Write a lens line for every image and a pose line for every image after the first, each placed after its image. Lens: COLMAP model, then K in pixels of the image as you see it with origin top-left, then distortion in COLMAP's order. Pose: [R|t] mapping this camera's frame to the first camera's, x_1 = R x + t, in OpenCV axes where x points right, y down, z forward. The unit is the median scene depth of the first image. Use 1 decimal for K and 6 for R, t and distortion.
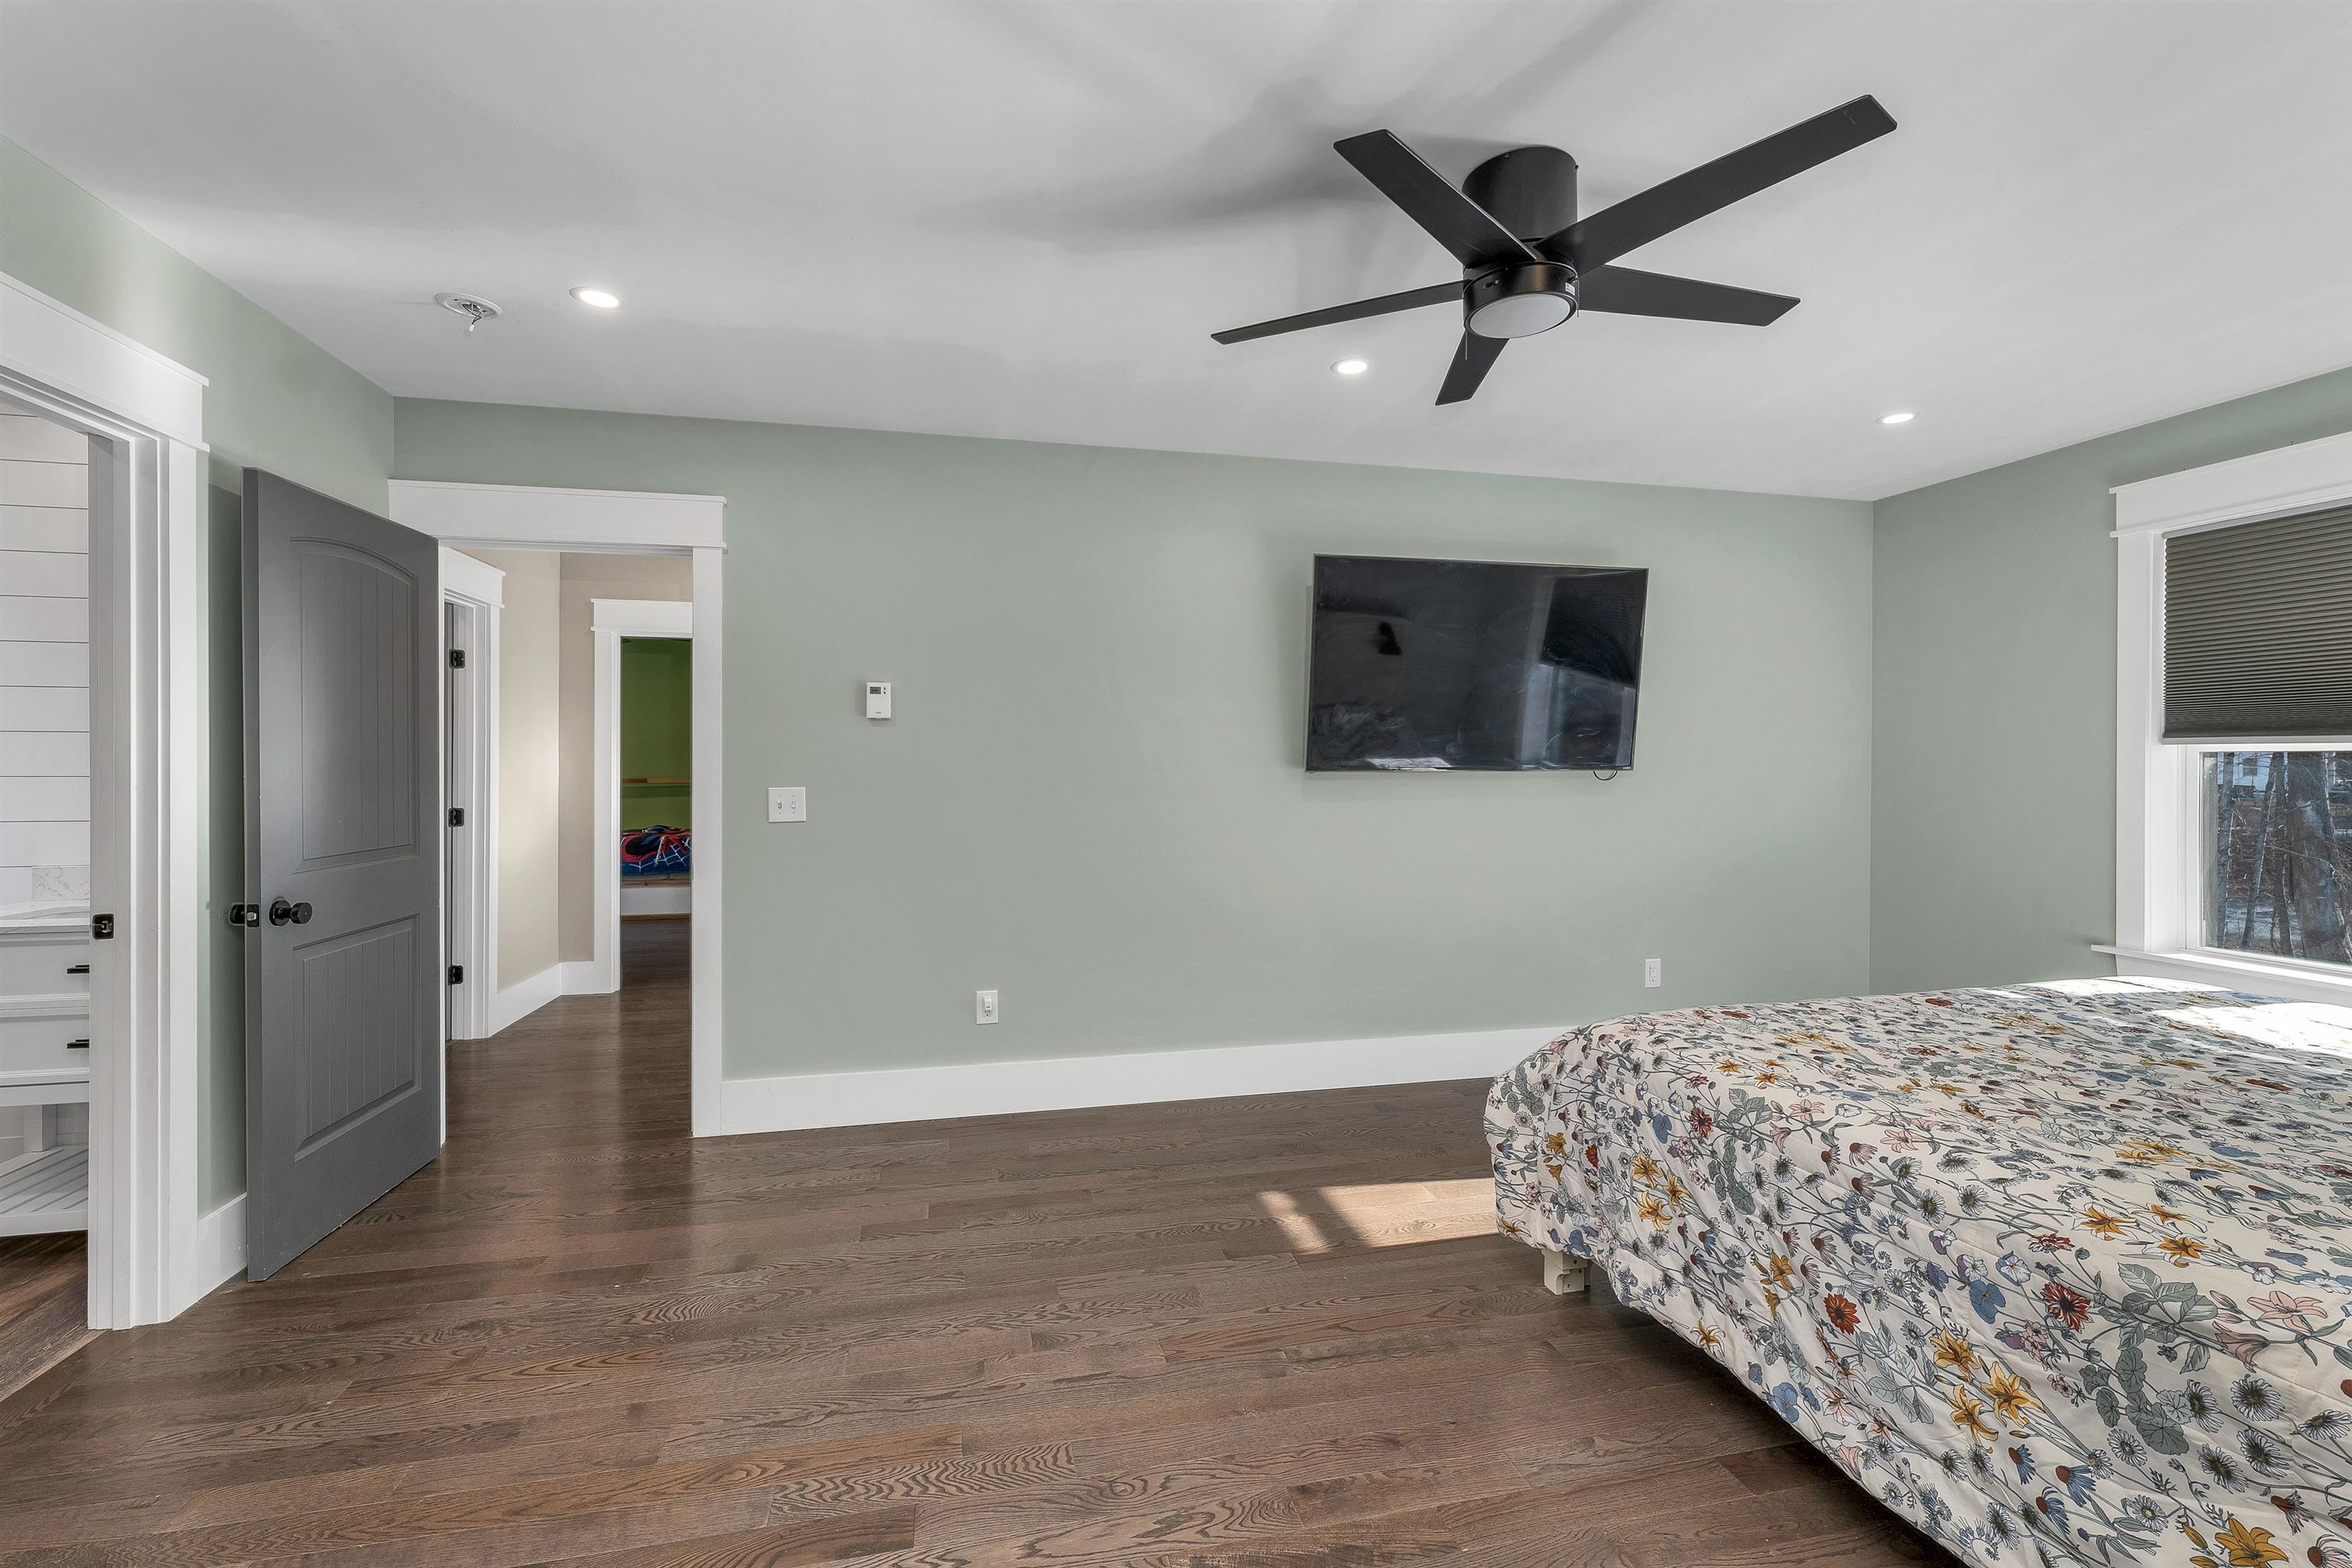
lens RADIAL K [[977.9, 0, 1171.7], [0, 977.9, 775.8], [0, 0, 1]] dist [-0.000765, -0.000358]
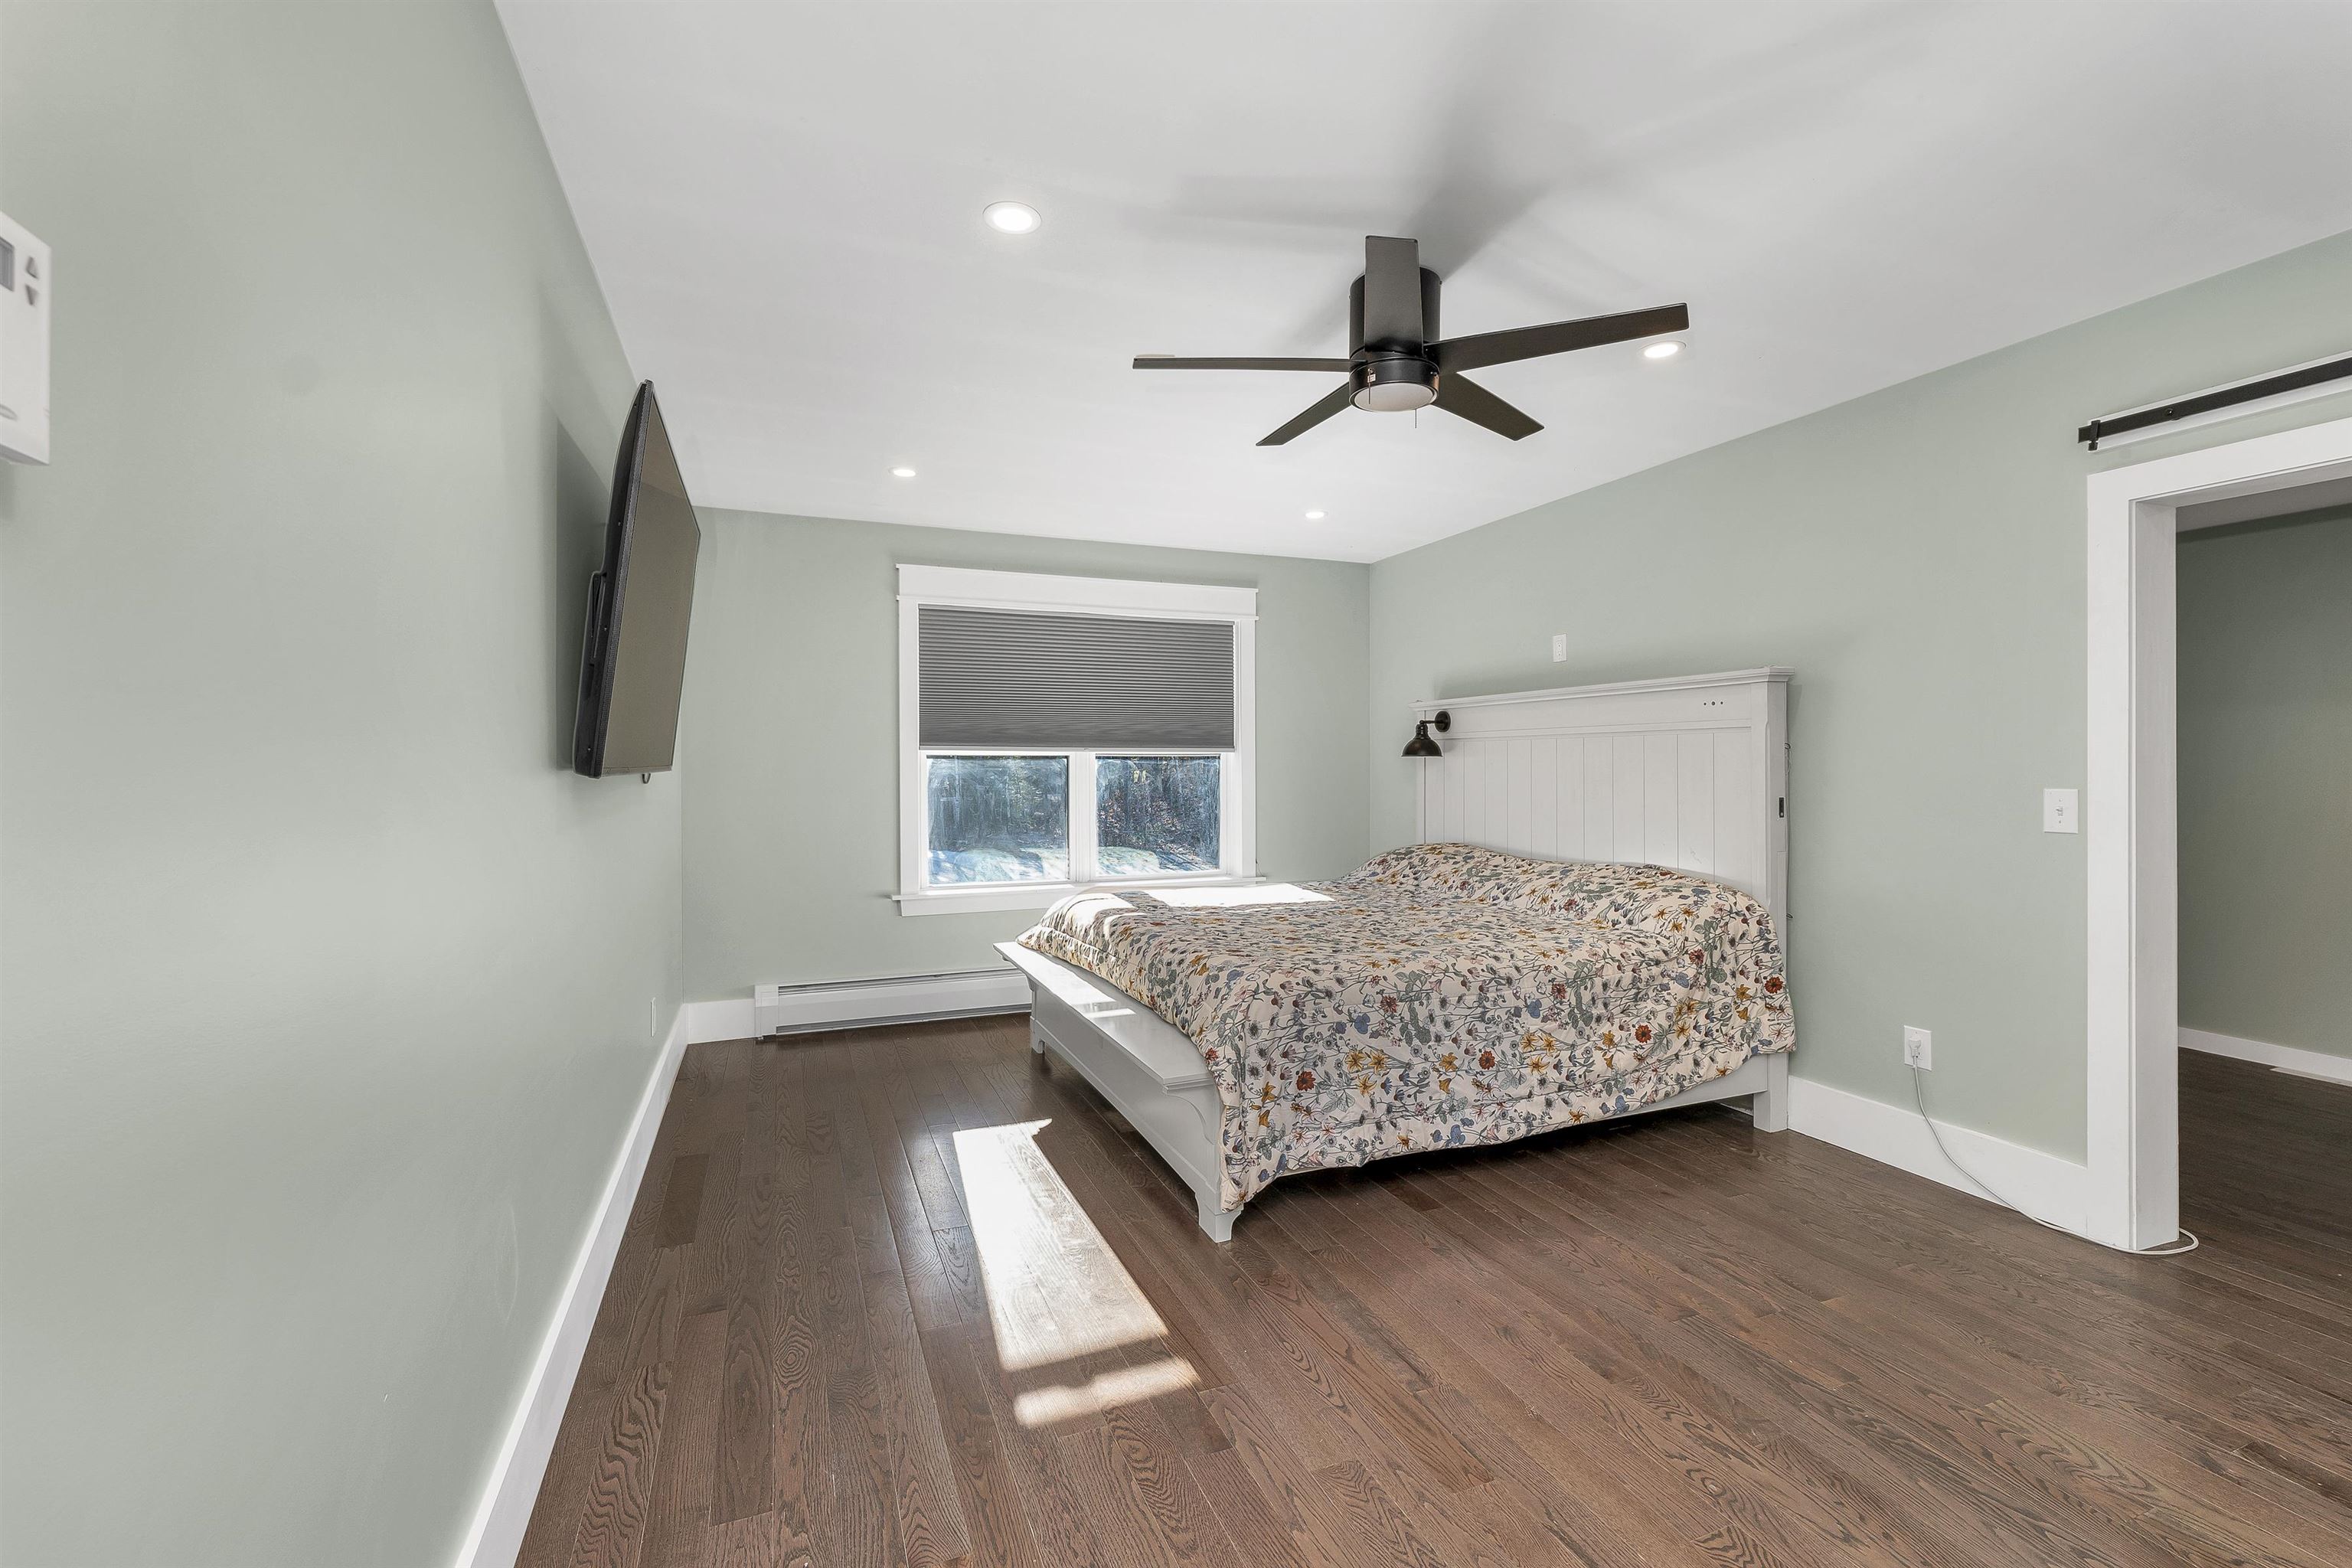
lens RADIAL K [[977.9, 0, 1171.4], [0, 977.9, 777.3], [0, 0, 1]] dist [-0.000765, -0.000358]
pose [[-0.153208, -0.010799, 0.988135, -0.986840], [0.010841, 0.999862, 0.012608, -0.011908], [-0.988134, 0.012644, -0.153070, 1.769658]]
